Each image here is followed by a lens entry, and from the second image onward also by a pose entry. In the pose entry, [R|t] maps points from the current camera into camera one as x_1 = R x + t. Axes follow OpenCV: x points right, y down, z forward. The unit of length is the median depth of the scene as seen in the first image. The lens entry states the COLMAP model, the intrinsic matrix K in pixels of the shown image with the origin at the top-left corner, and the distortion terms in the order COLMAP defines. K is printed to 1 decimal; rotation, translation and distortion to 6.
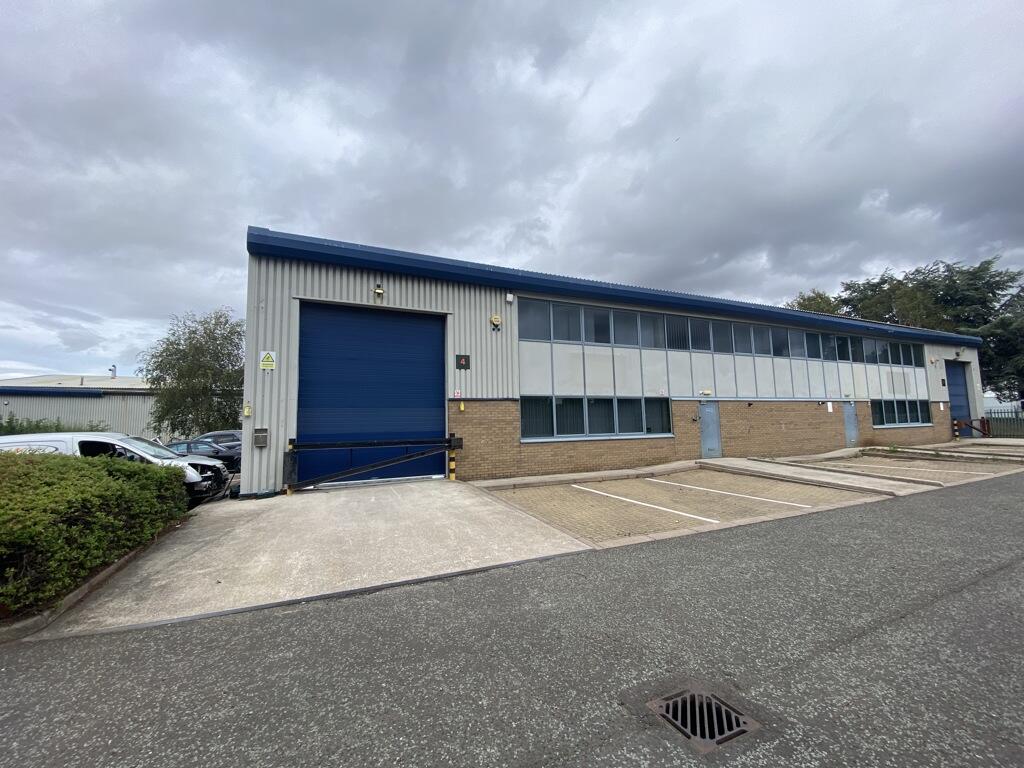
lens RADIAL K [[429.7, 0, 503.6], [0, 429.7, 380.0], [0, 0, 1]] dist [-0.011866, -0.005441]
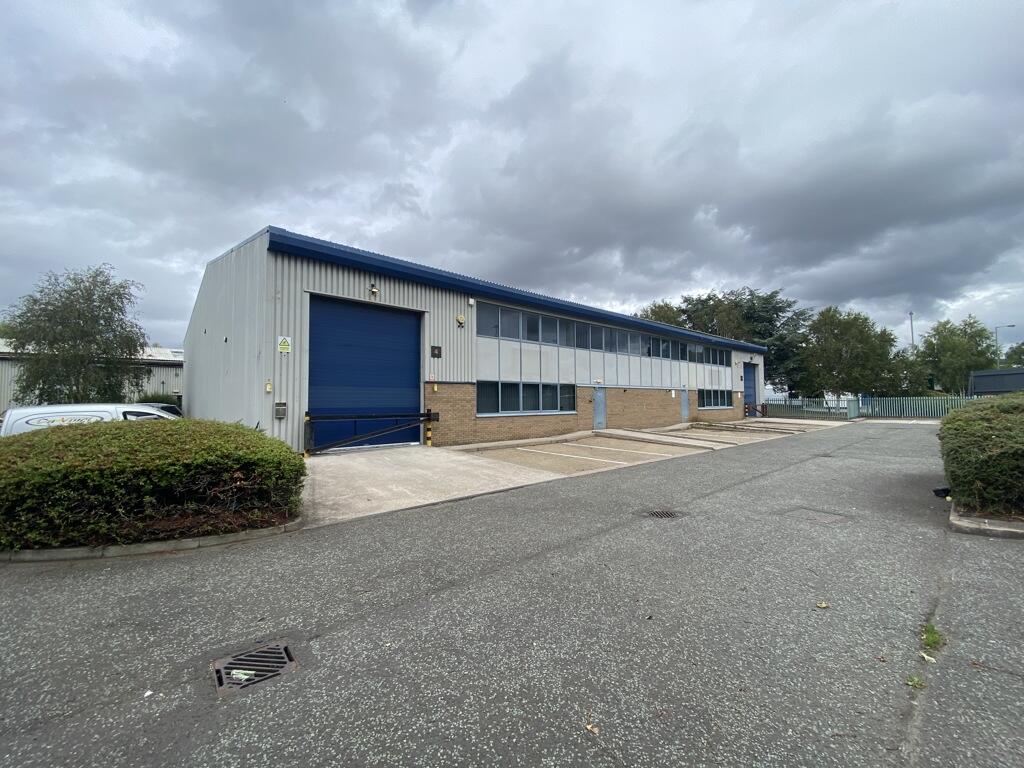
lens RADIAL K [[429.7, 0, 507.9], [0, 429.7, 389.5], [0, 0, 1]] dist [-0.011866, -0.005441]
pose [[0.951900, 0.022835, 0.305557, -0.249088], [-0.043048, 0.997295, 0.059578, -0.014978], [-0.303370, -0.069866, 0.950308, -0.228468]]
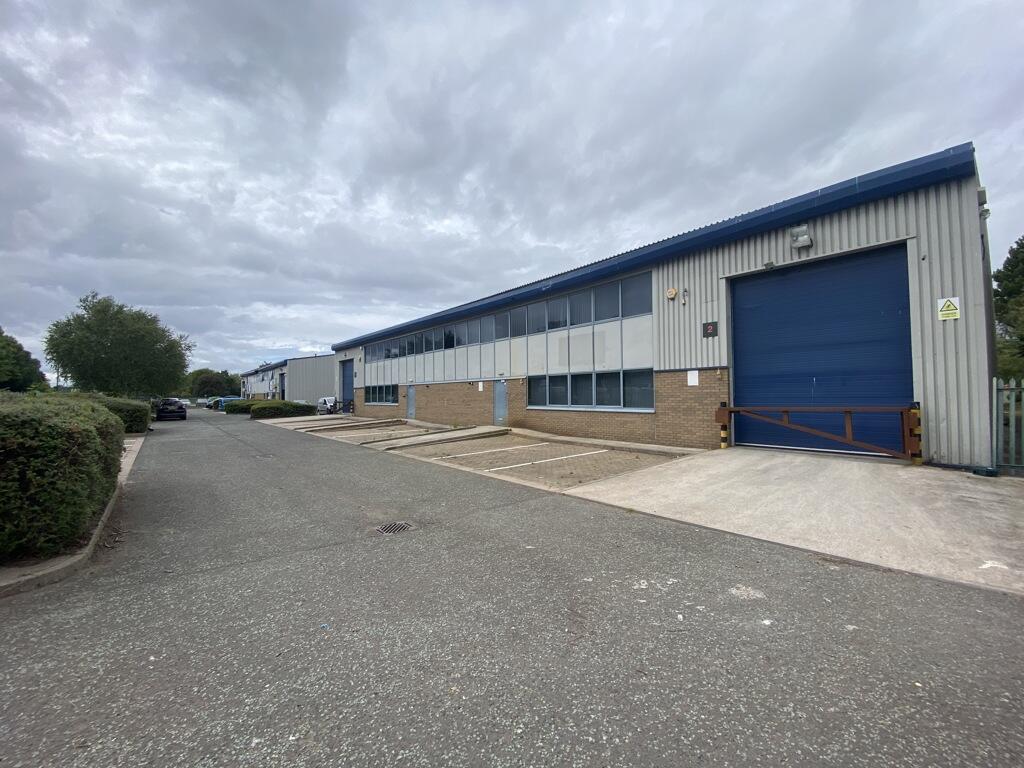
lens RADIAL K [[429.7, 0, 523.2], [0, 429.7, 383.4], [0, 0, 1]] dist [-0.011866, -0.005441]
pose [[0.270643, -0.010430, -0.962623, 1.325486], [0.100823, 0.994749, 0.017568, 0.033613], [0.957386, -0.101809, 0.270273, 0.572147]]
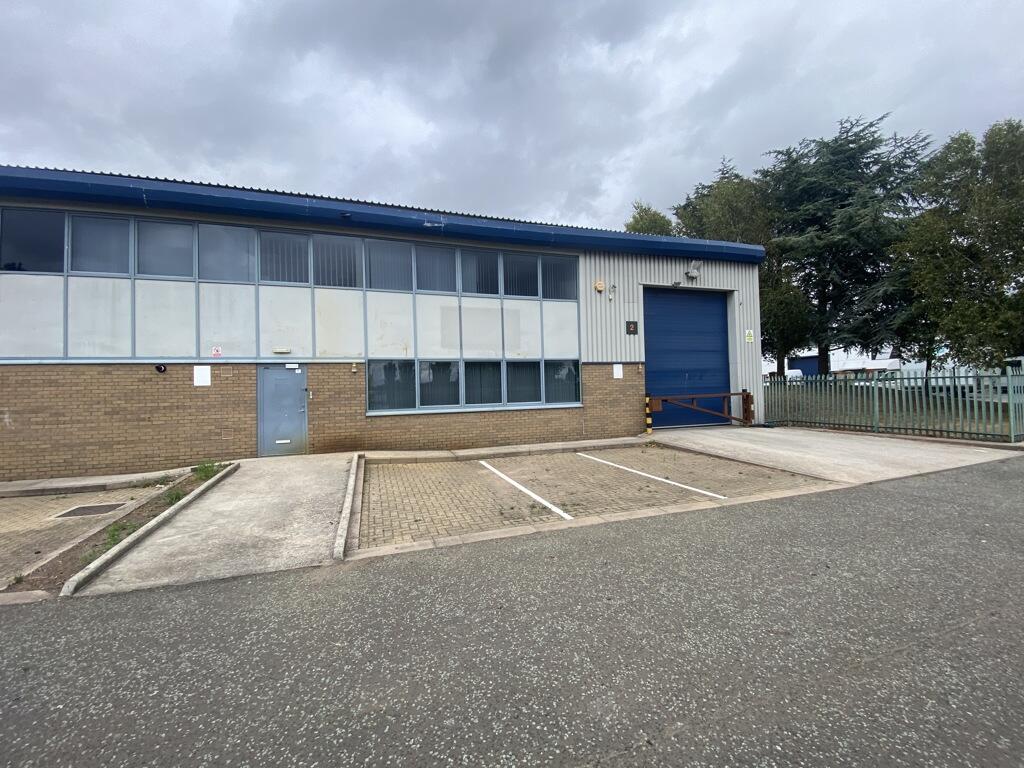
lens RADIAL K [[429.7, 0, 533.9], [0, 429.7, 395.8], [0, 0, 1]] dist [-0.011866, -0.005441]
pose [[0.997985, -0.004484, -0.063298, 0.394398], [0.012044, 0.992753, 0.119566, 0.010836], [0.062303, -0.120088, 0.990806, 0.180388]]
